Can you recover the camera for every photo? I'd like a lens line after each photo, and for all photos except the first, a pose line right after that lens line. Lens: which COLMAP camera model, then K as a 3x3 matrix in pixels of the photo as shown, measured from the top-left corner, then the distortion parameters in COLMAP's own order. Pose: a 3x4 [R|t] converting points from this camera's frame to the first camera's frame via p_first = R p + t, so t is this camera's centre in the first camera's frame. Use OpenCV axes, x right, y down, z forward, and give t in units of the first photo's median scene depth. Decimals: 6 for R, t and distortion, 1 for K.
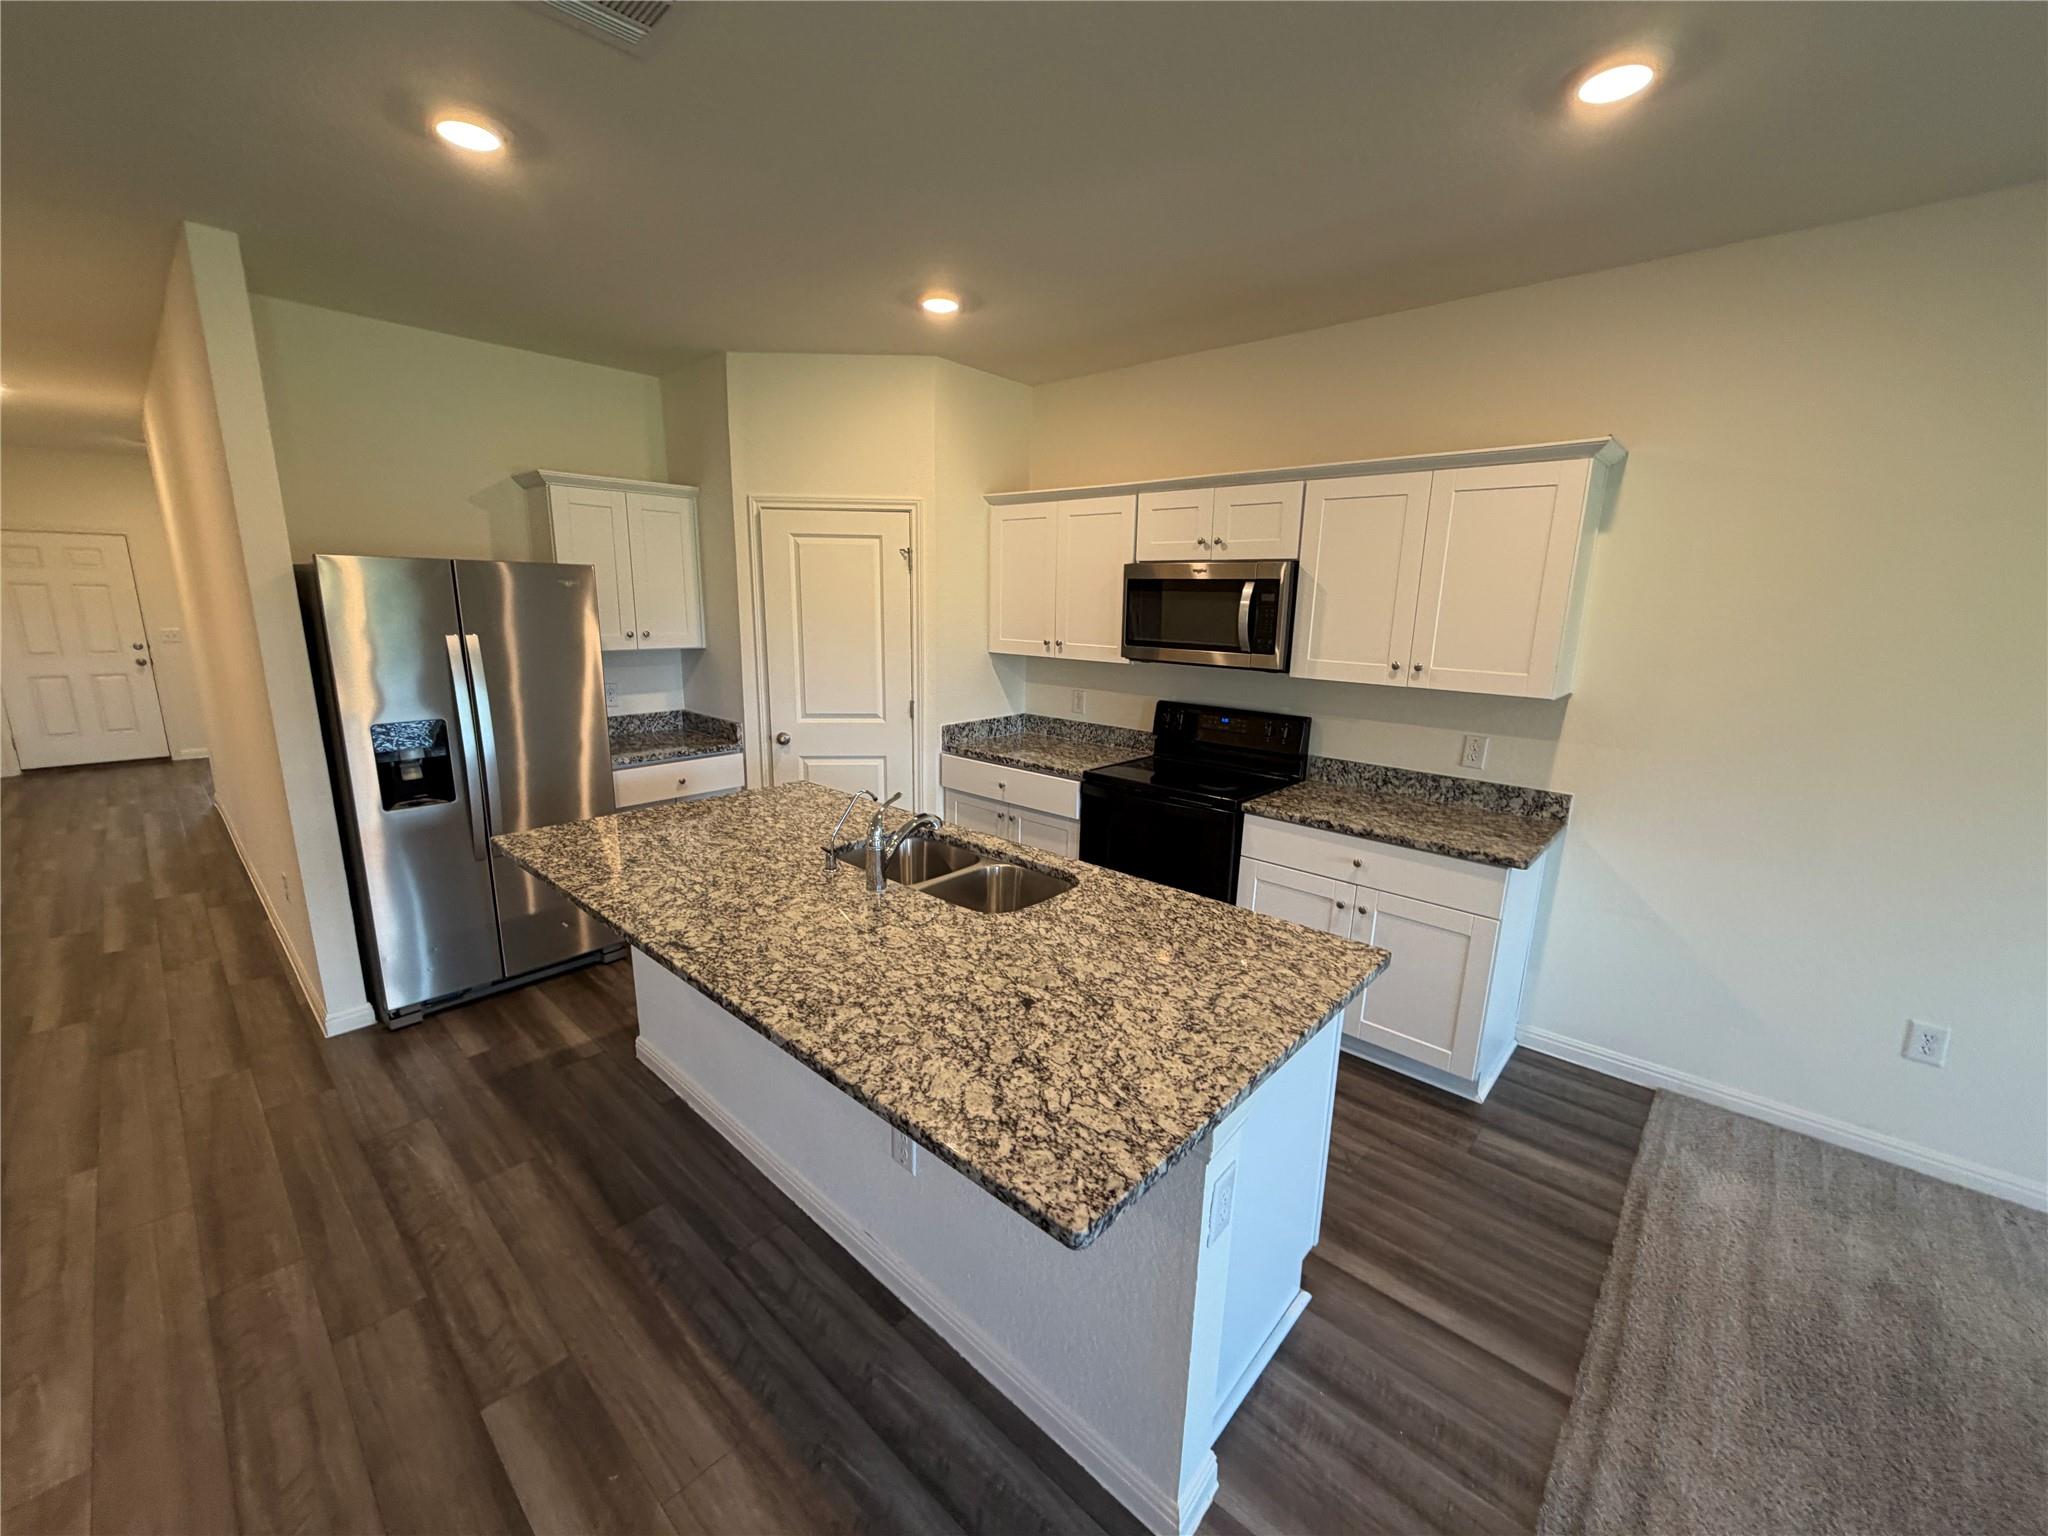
lens RADIAL K [[816.3, 0, 1017.4], [0, 816.3, 772.1], [0, 0, 1]] dist [-0.000685, 0.000032]
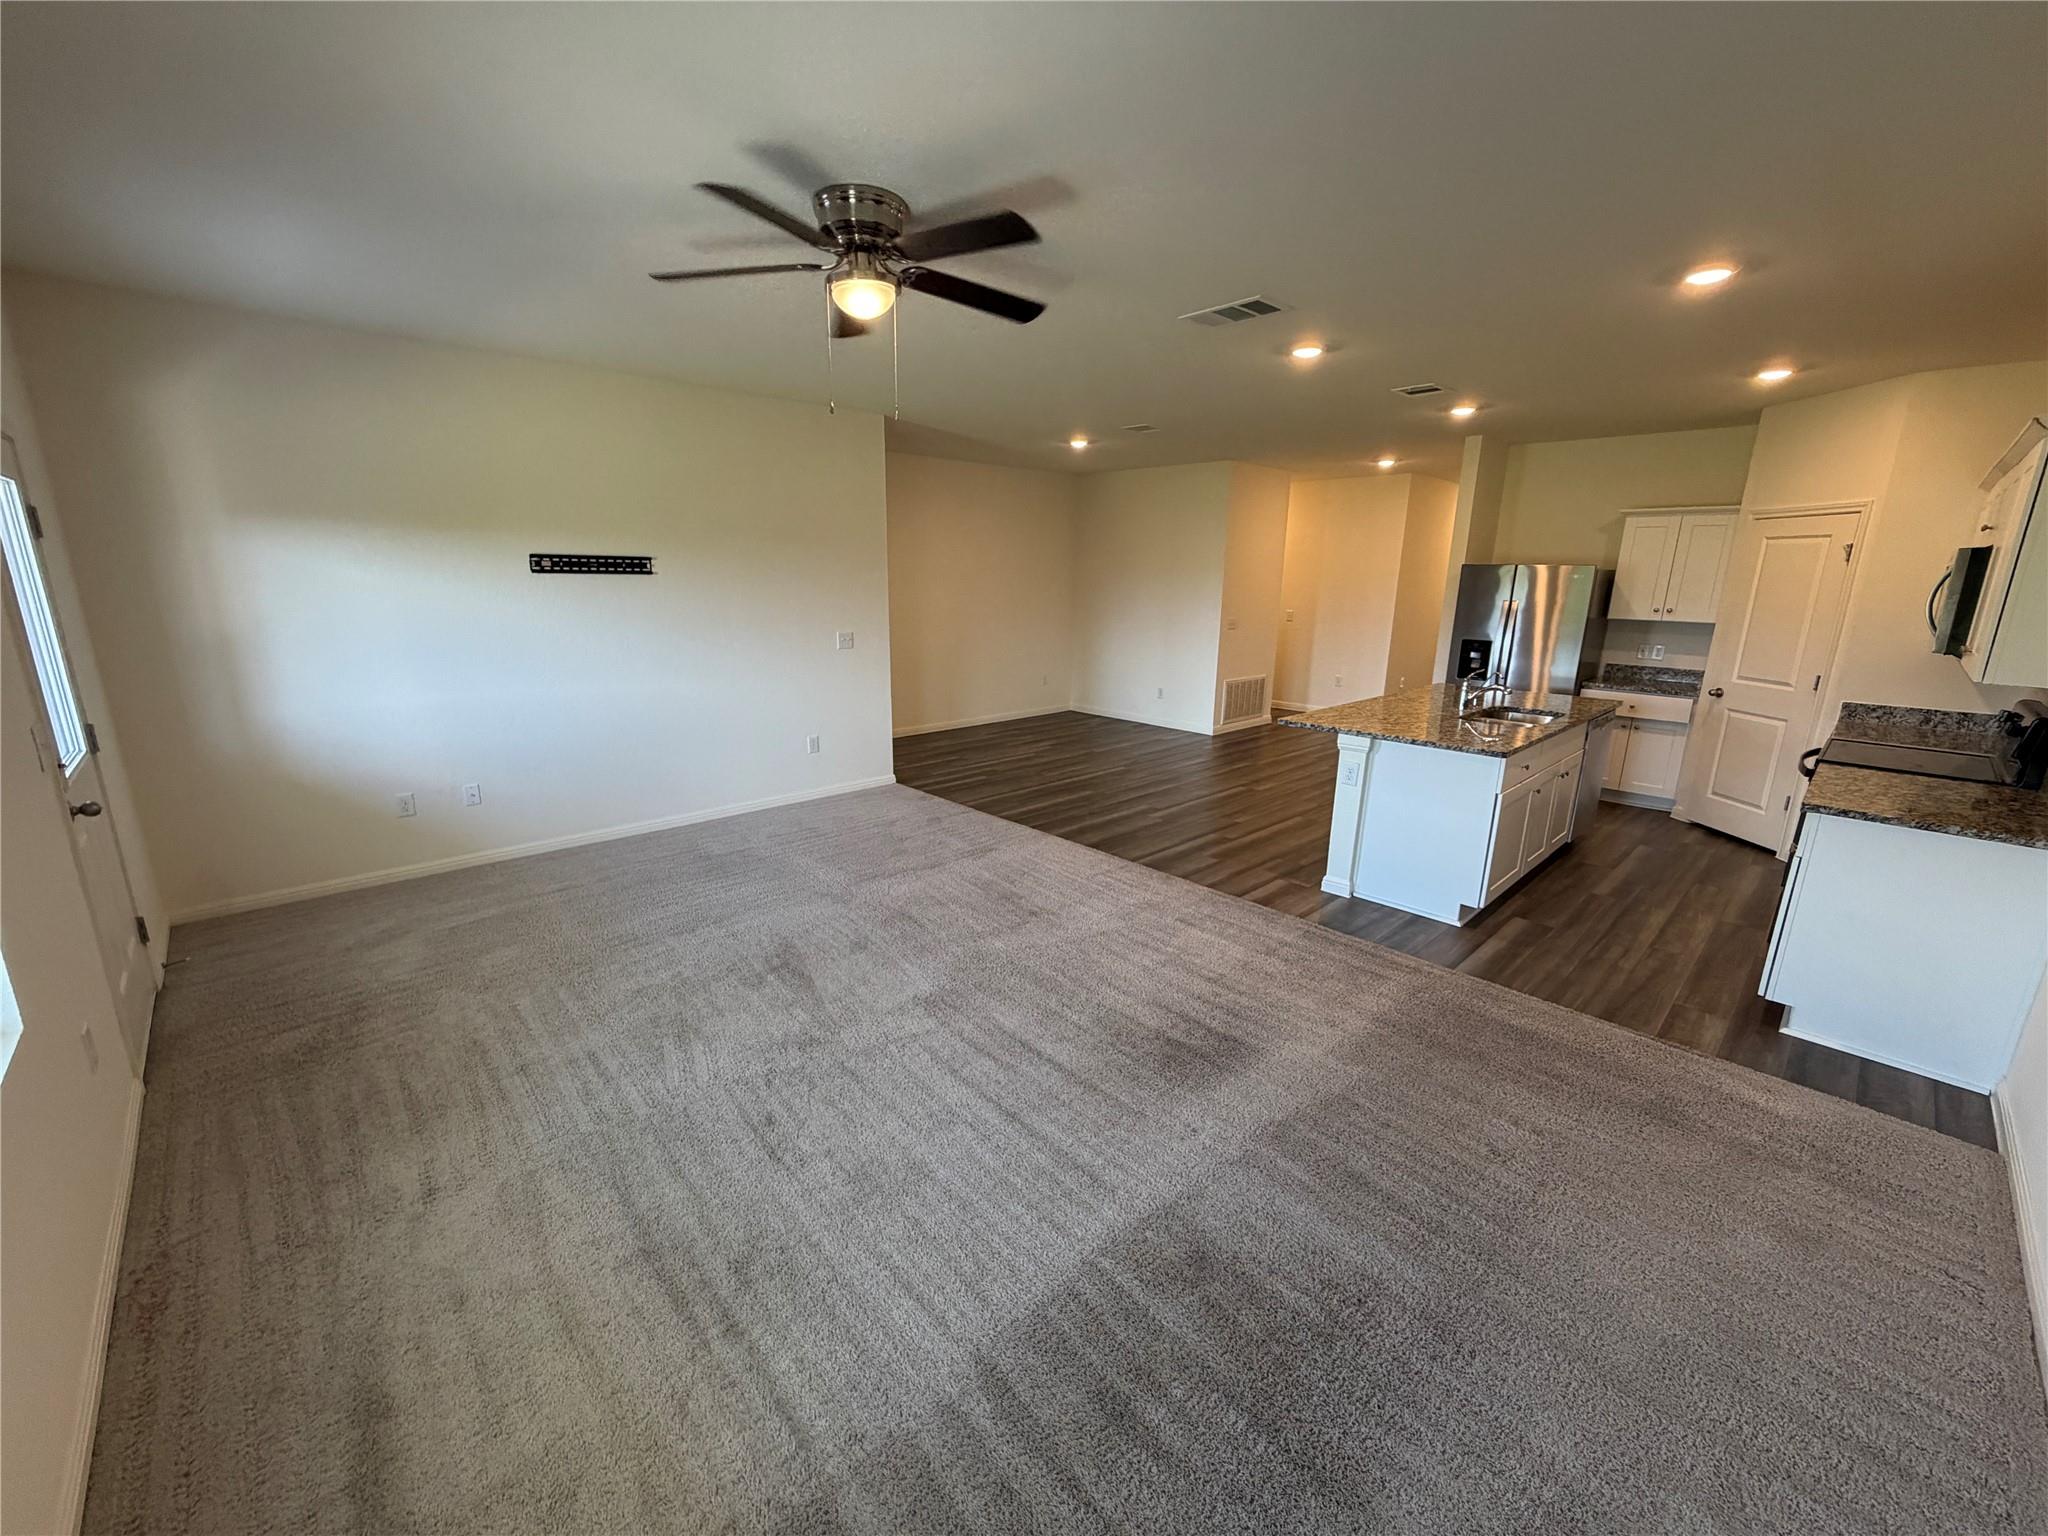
lens RADIAL K [[816.3, 0, 1015.2], [0, 816.3, 767.8], [0, 0, 1]] dist [-0.000685, 0.000032]
pose [[-0.071612, 0.219106, -0.973069, 1.690829], [-0.227055, 0.946380, 0.229806, 0.045304], [0.971245, 0.237397, -0.018023, -0.088462]]
